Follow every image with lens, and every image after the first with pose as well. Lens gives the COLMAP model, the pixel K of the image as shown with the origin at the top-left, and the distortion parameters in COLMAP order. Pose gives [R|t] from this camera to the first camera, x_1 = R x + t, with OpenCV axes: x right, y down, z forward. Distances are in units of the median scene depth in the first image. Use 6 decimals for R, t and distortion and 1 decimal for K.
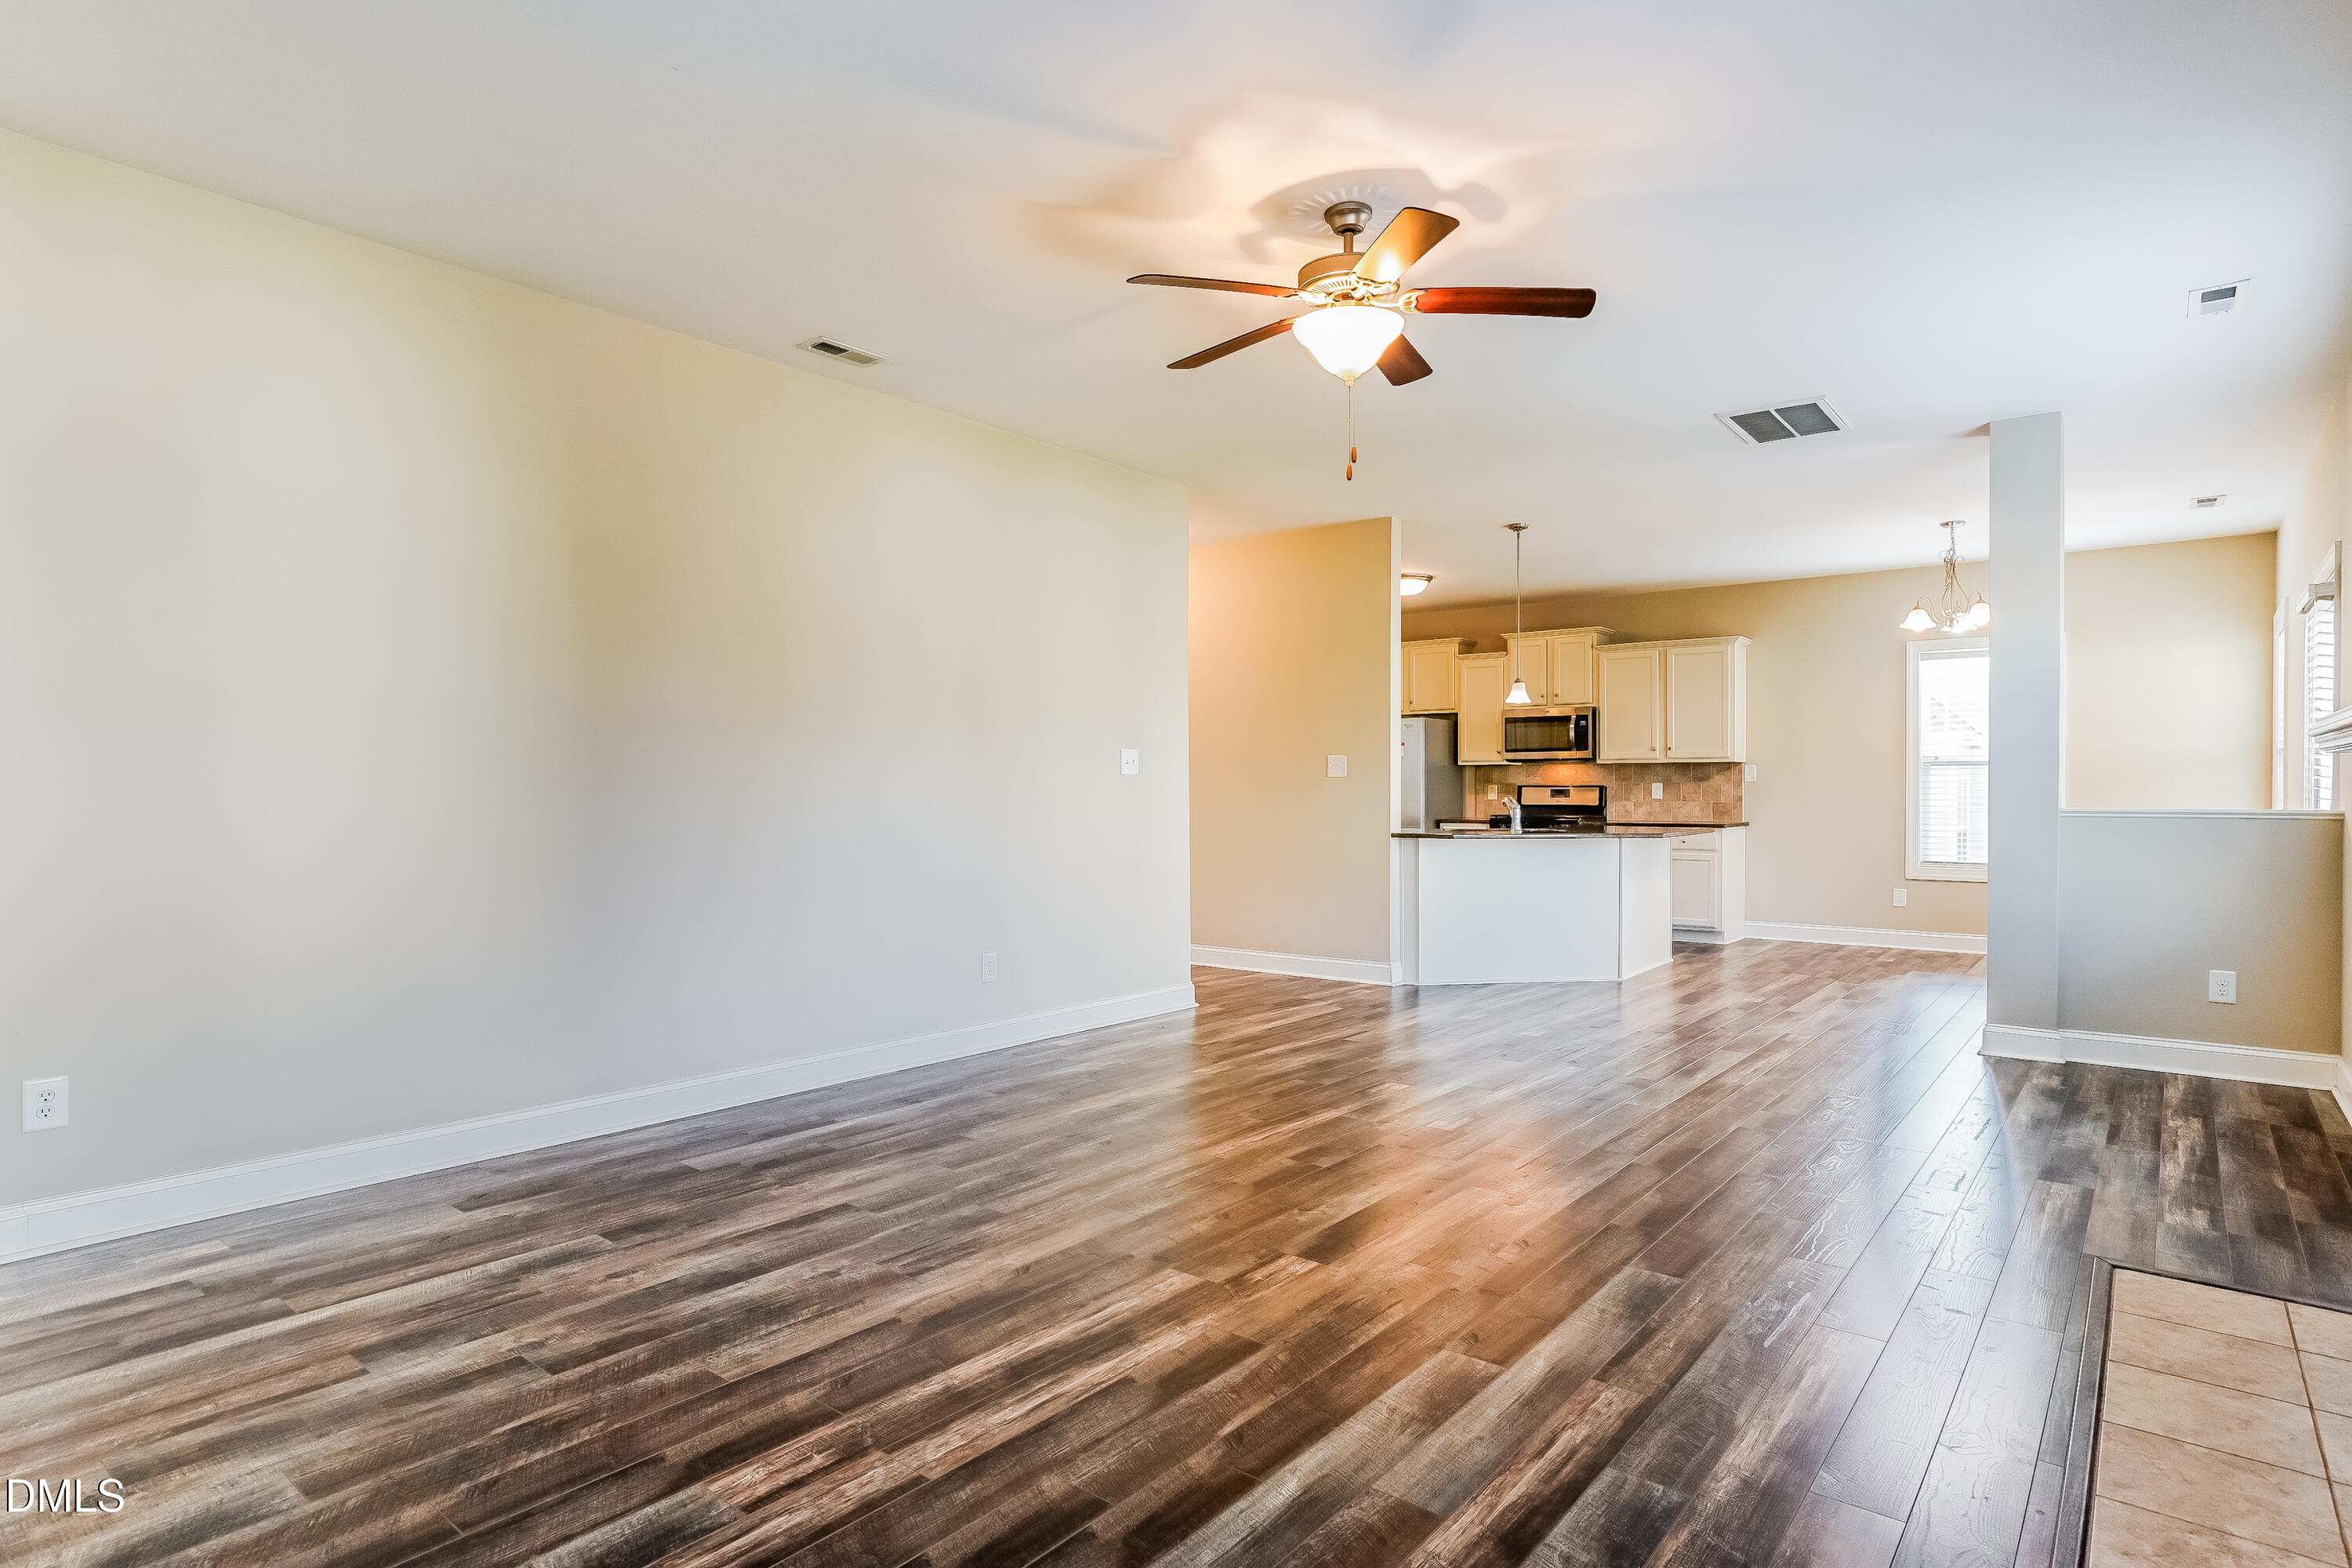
lens RADIAL K [[1248.4, 0, 1185.6], [0, 1248.4, 794.2], [0, 0, 1]] dist [-0.018756, 0.005114]
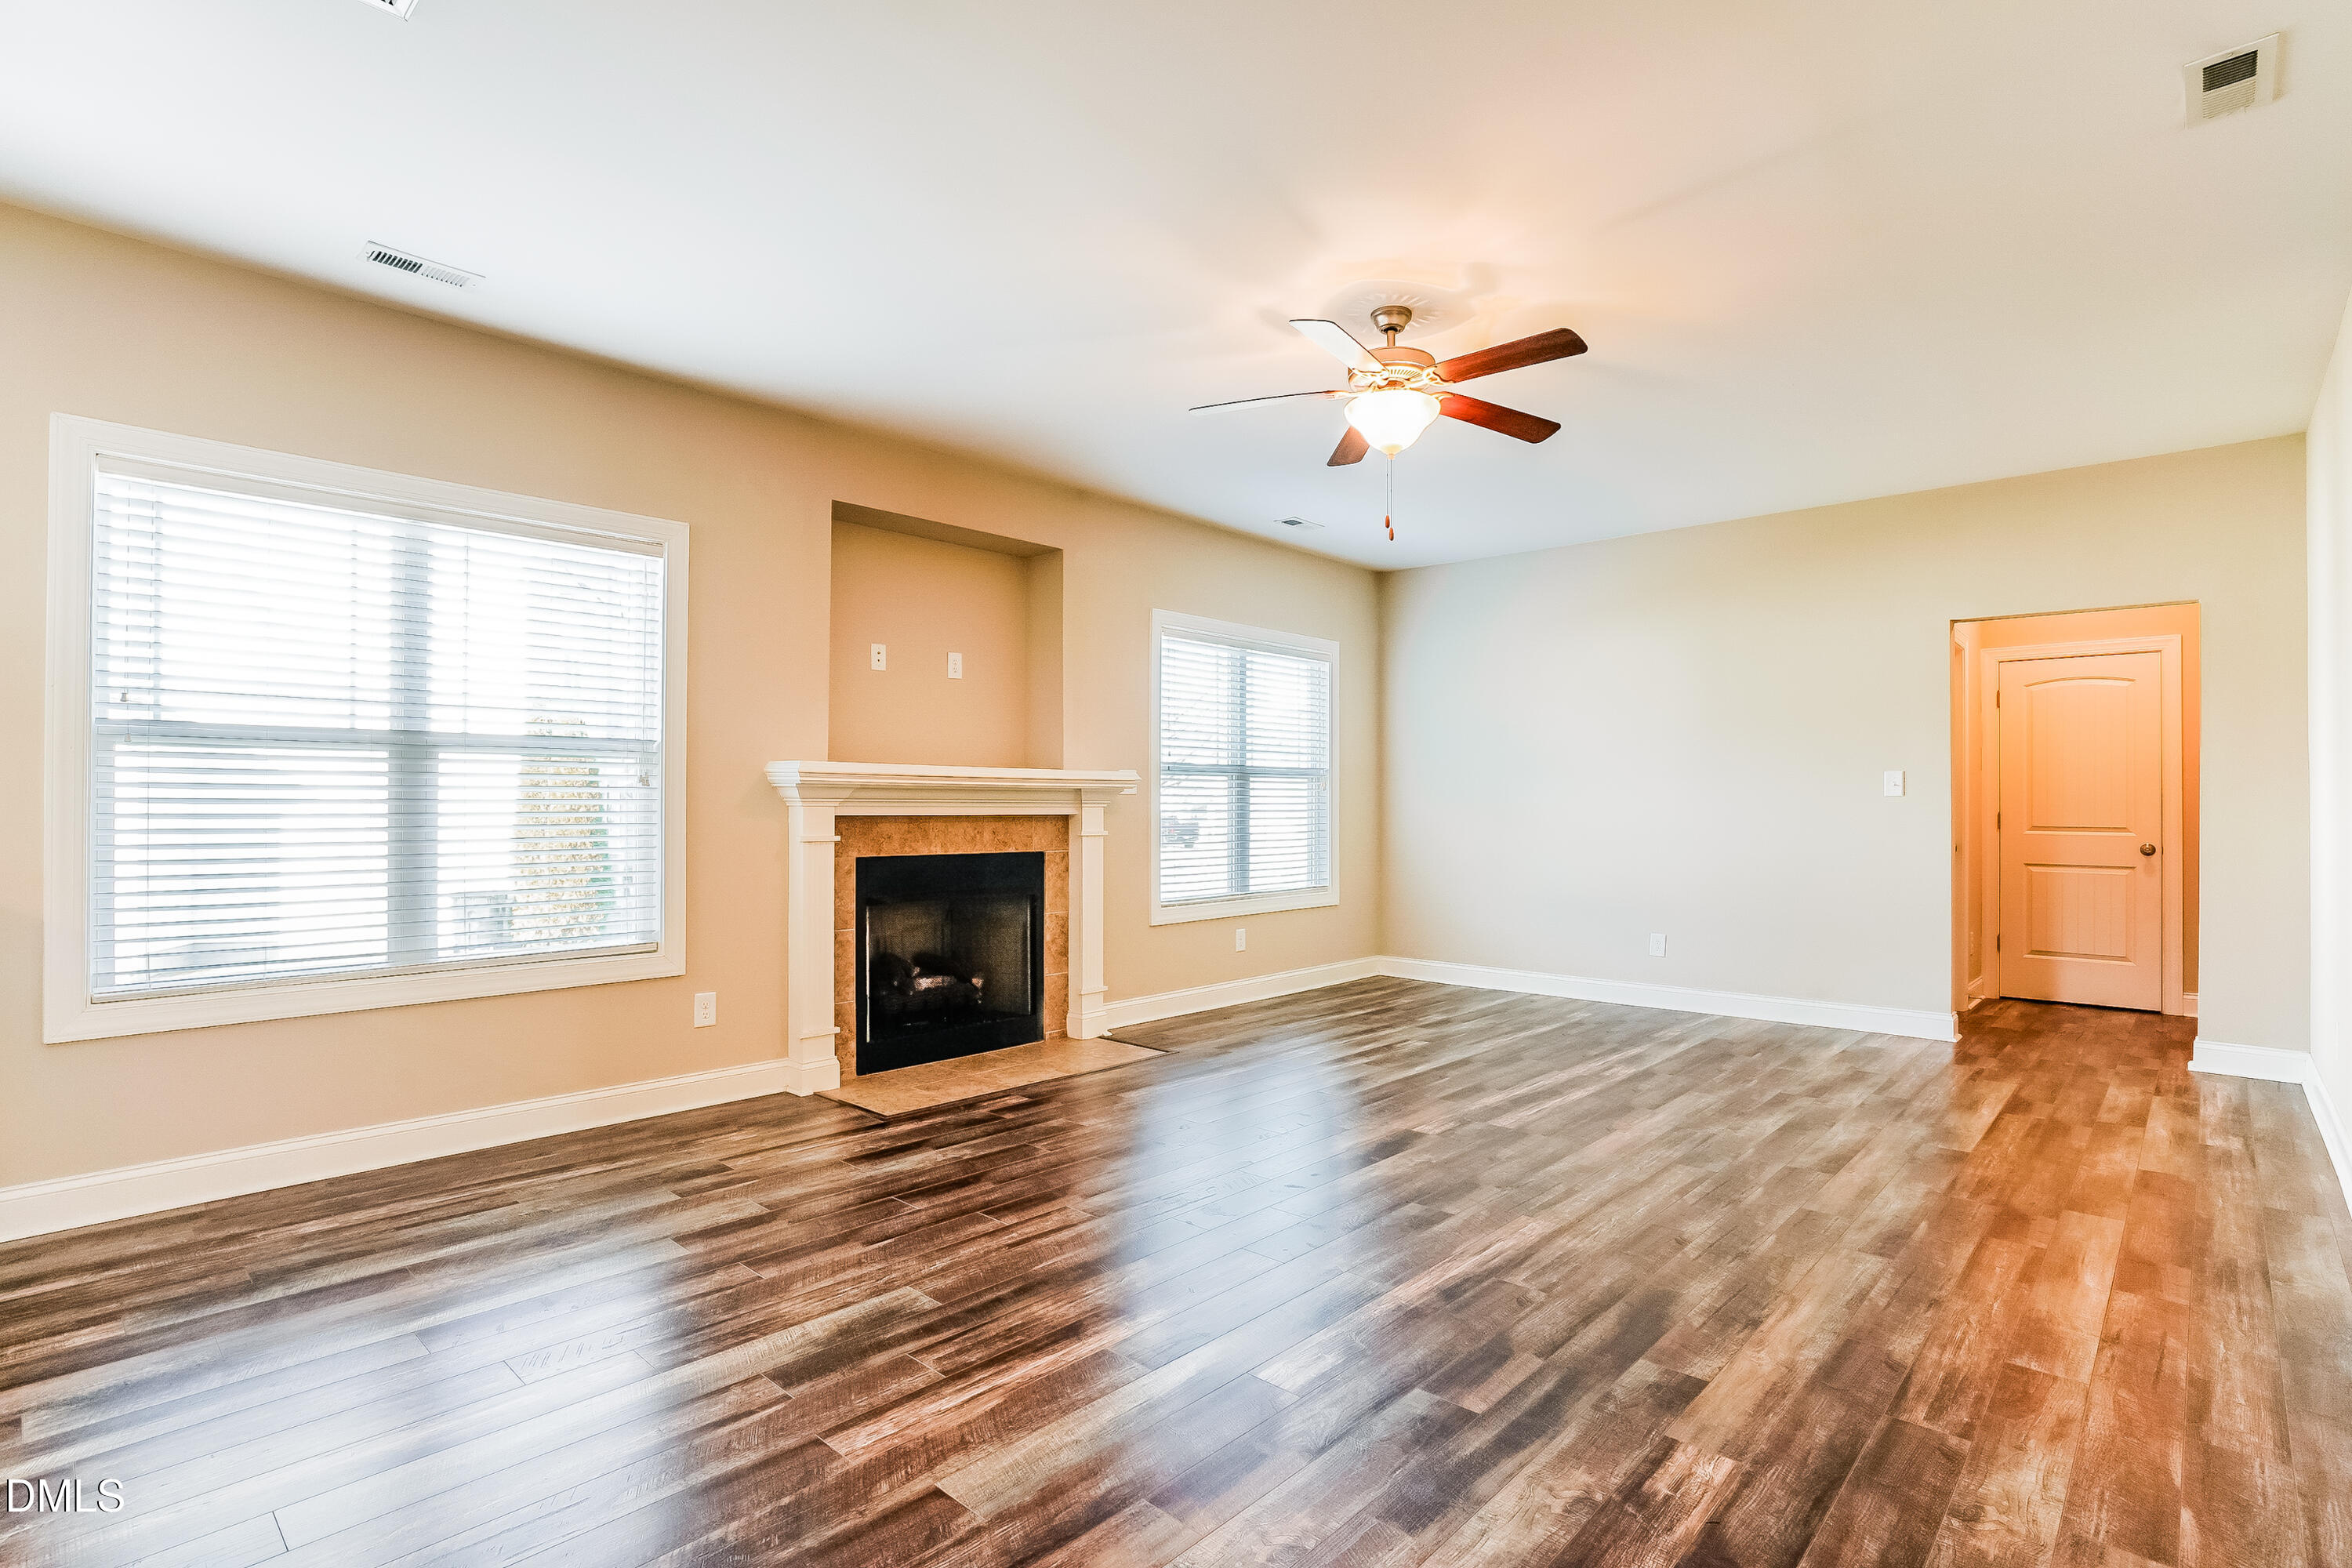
lens RADIAL K [[1155.8, 0, 1176.6], [0, 1155.8, 792.9], [0, 0, 1]] dist [-0.009633, 0.000290]
pose [[-0.997520, -0.005622, 0.070166, 0.216069], [-0.006007, 0.999968, -0.005274, -0.010378], [-0.070134, -0.005682, -0.997521, 1.773423]]
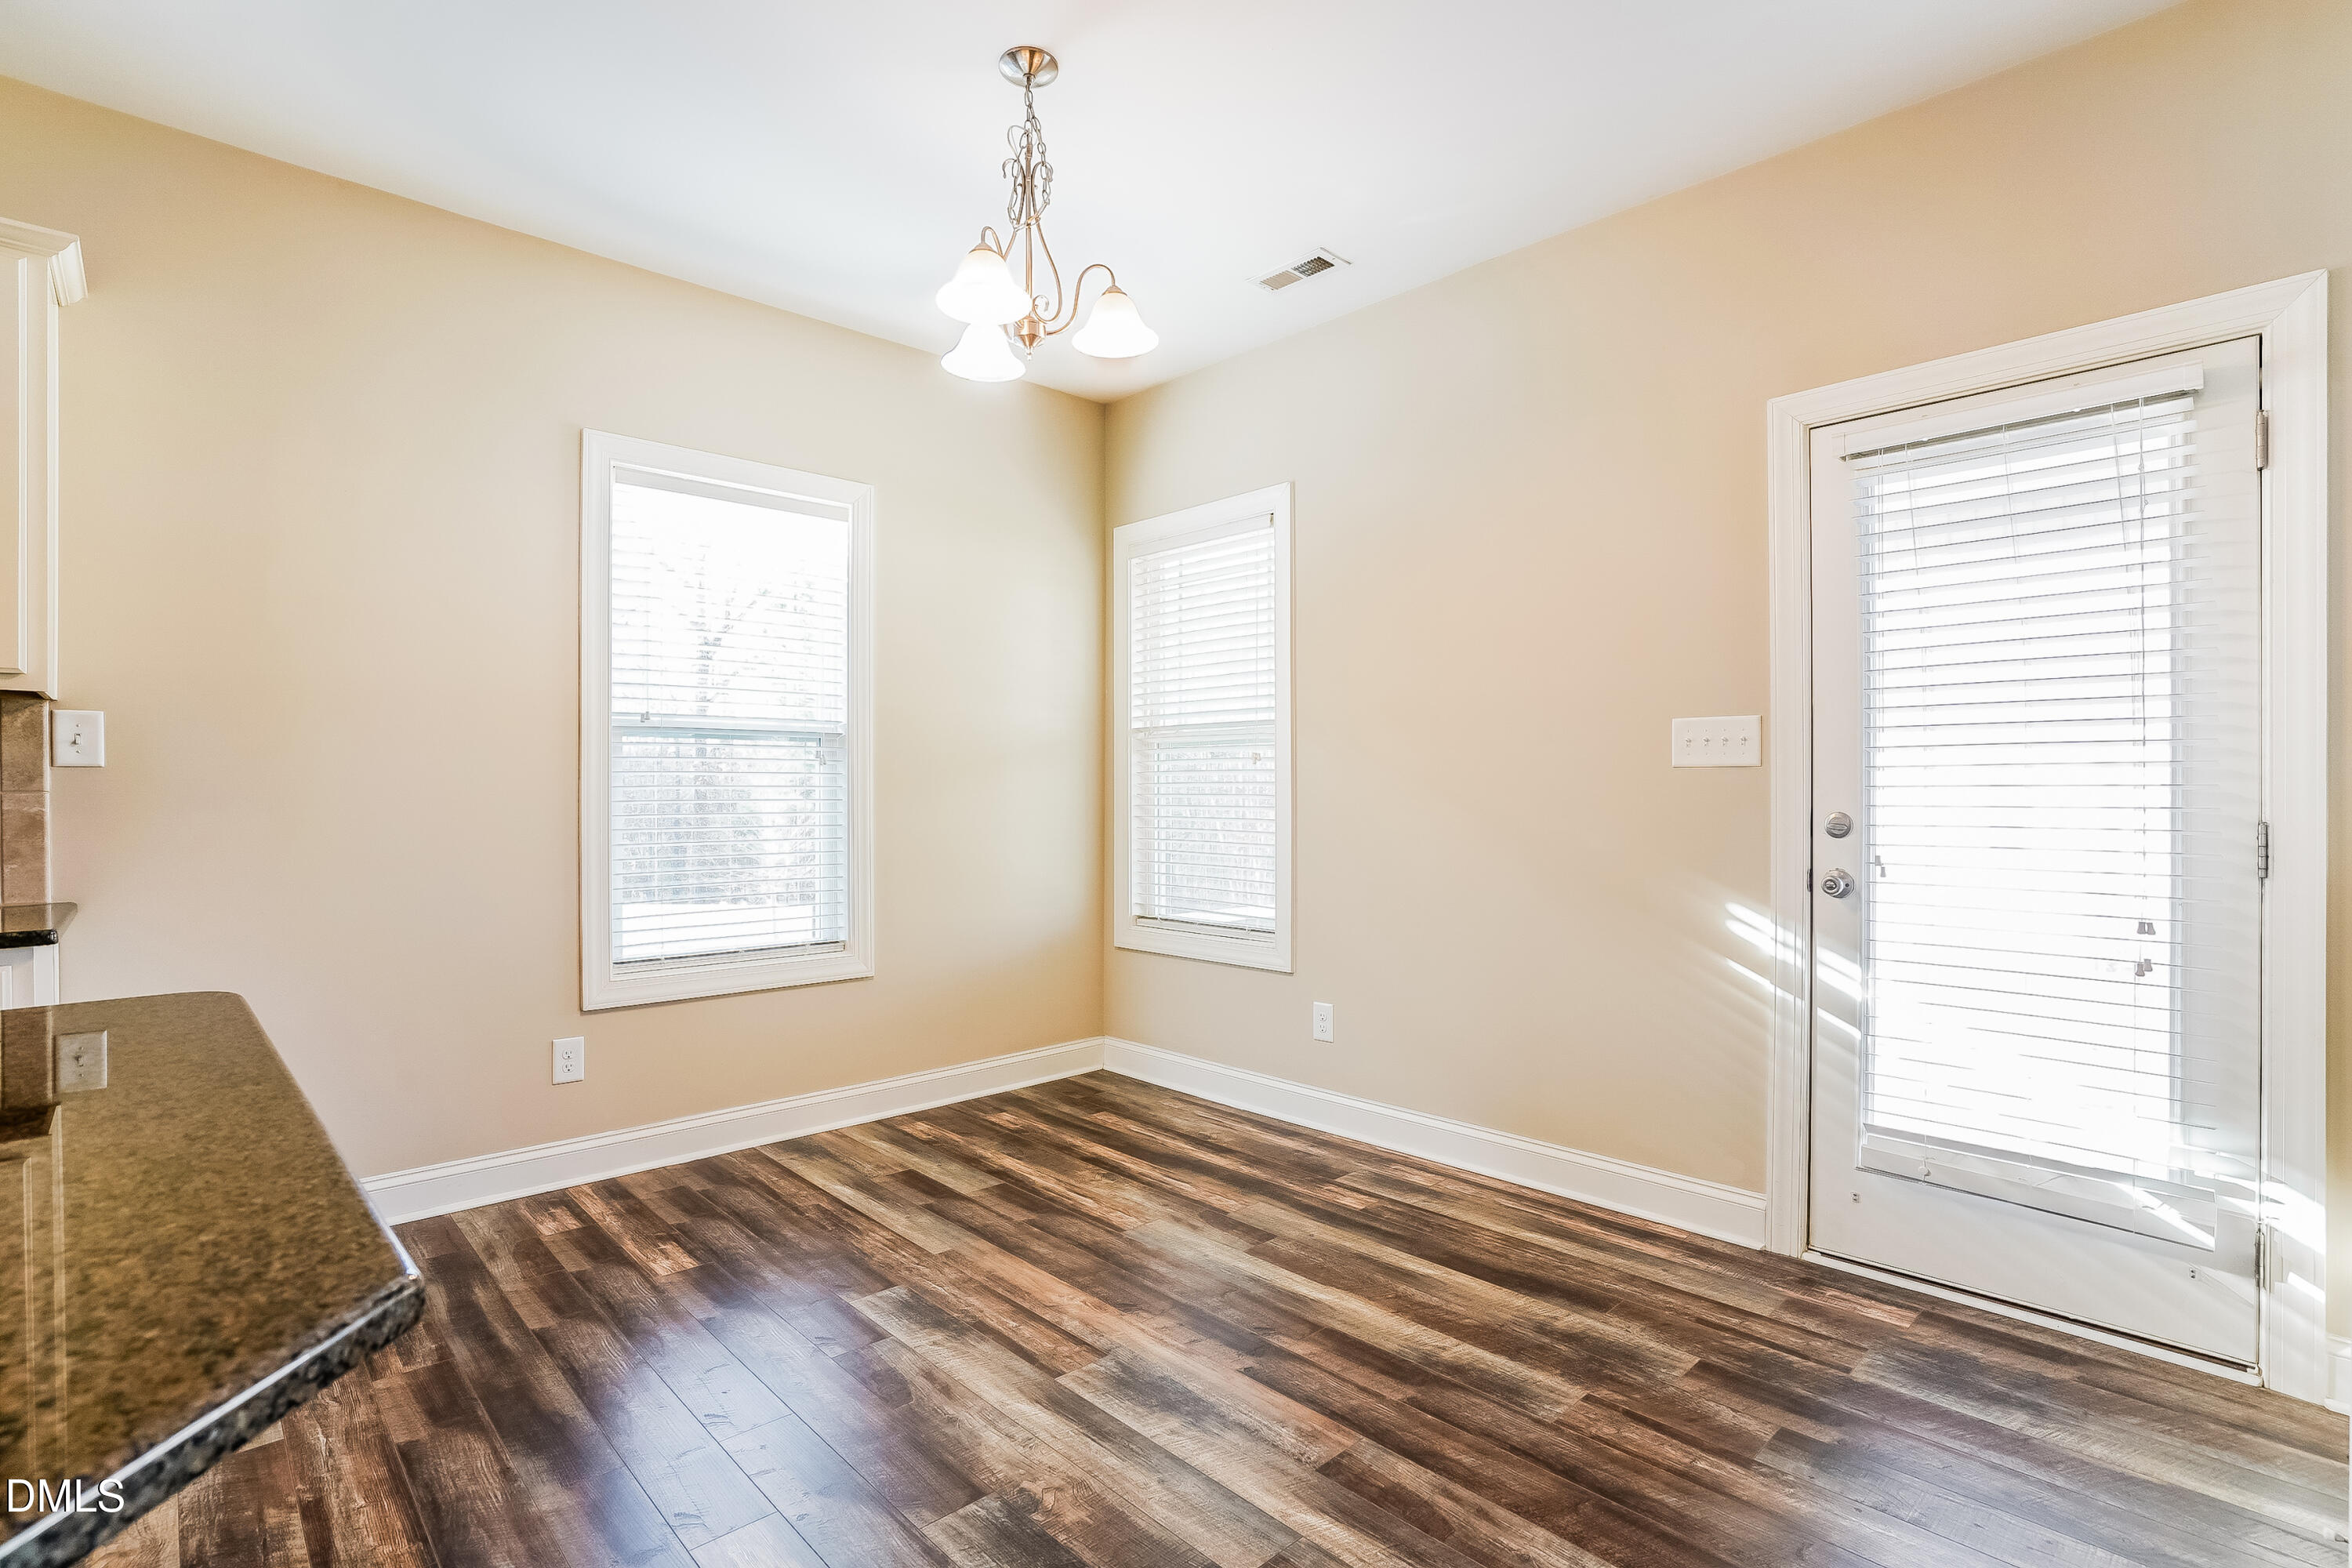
lens RADIAL K [[1111.9, 0, 1180.7], [0, 1111.9, 788.4], [0, 0, 1]] dist [-0.036925, 0.005416]
pose [[0.137540, -0.008527, 0.990460, 0.550650], [0.006464, 0.999949, 0.007712, -0.011546], [-0.990475, 0.005341, 0.137588, 1.651354]]
